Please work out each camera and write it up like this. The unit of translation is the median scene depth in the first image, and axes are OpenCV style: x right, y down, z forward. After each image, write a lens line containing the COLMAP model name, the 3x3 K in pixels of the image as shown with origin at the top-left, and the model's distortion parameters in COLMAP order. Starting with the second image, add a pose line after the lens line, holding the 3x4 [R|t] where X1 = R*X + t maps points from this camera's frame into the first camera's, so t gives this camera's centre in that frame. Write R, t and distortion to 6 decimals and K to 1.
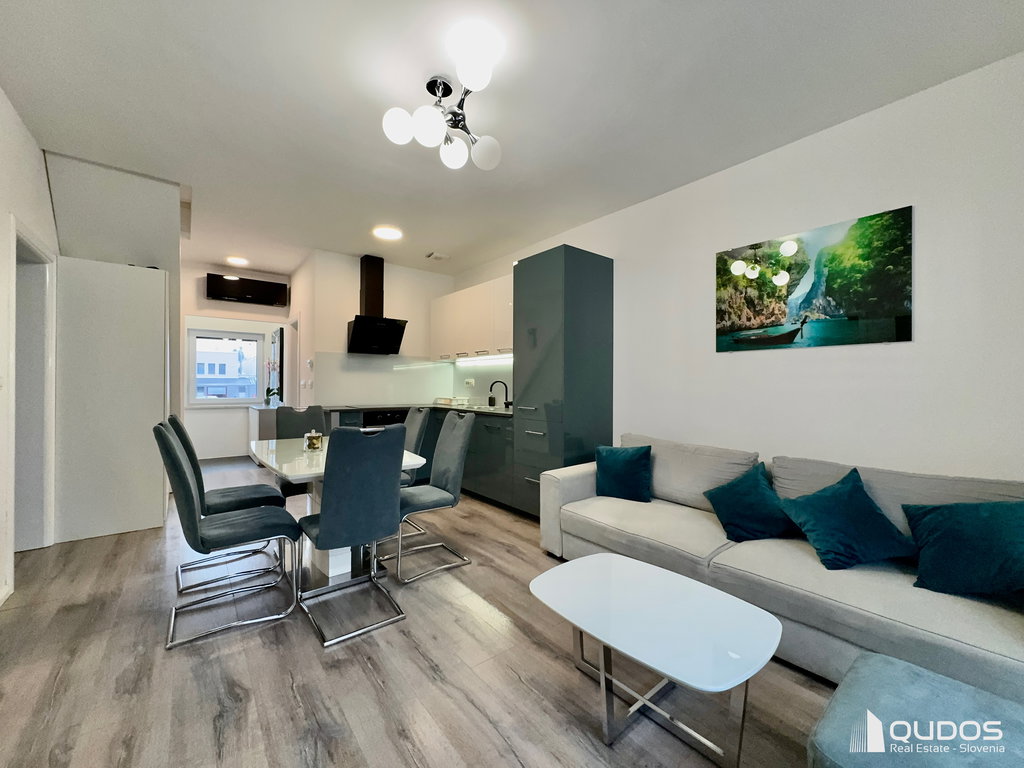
lens RADIAL K [[408.6, 0, 515.9], [0, 408.6, 384.1], [0, 0, 1]] dist [0.001247, -0.000603]
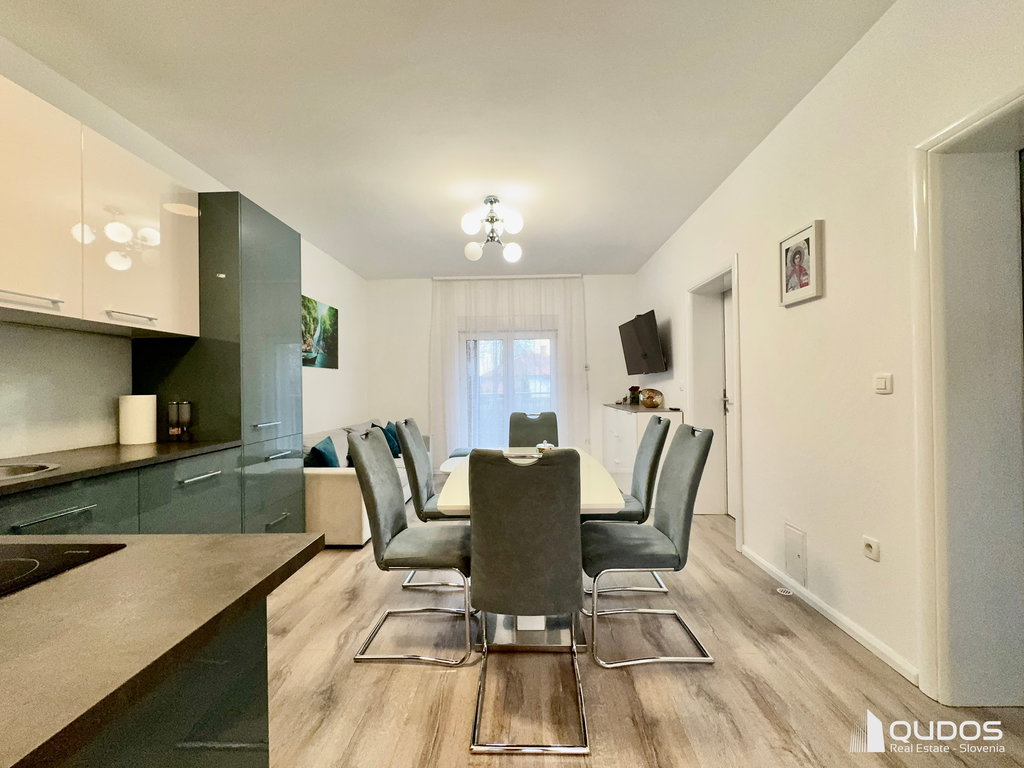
lens RADIAL K [[408.6, 0, 511.8], [0, 408.6, 383.4], [0, 0, 1]] dist [0.001247, -0.000603]
pose [[-0.762641, 0.010306, 0.646740, -1.045078], [0.006476, 0.999945, -0.008298, -0.001703], [-0.646790, -0.002141, -0.762665, 1.777779]]
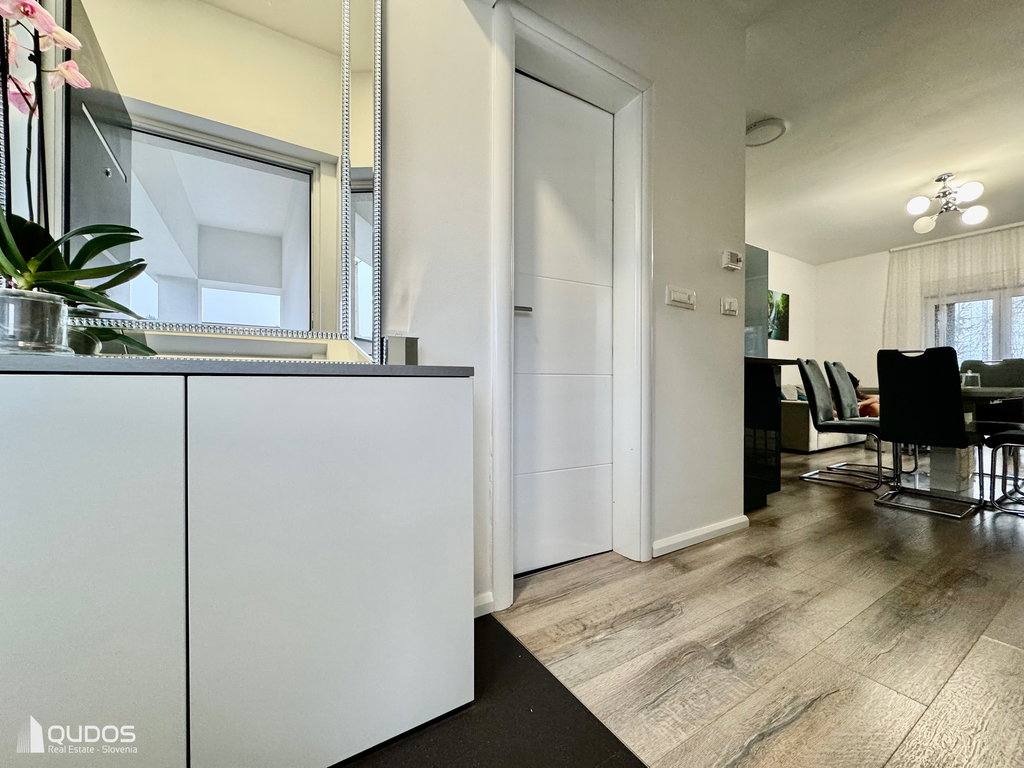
lens RADIAL K [[408.6, 0, 511.8], [0, 408.6, 381.5], [0, 0, 1]] dist [0.001247, -0.000603]
pose [[0.105775, 0.000148, 0.994390, -1.813108], [-0.007379, 0.999973, 0.000636, 0.163283], [-0.994363, -0.007405, 0.105774, 2.240636]]
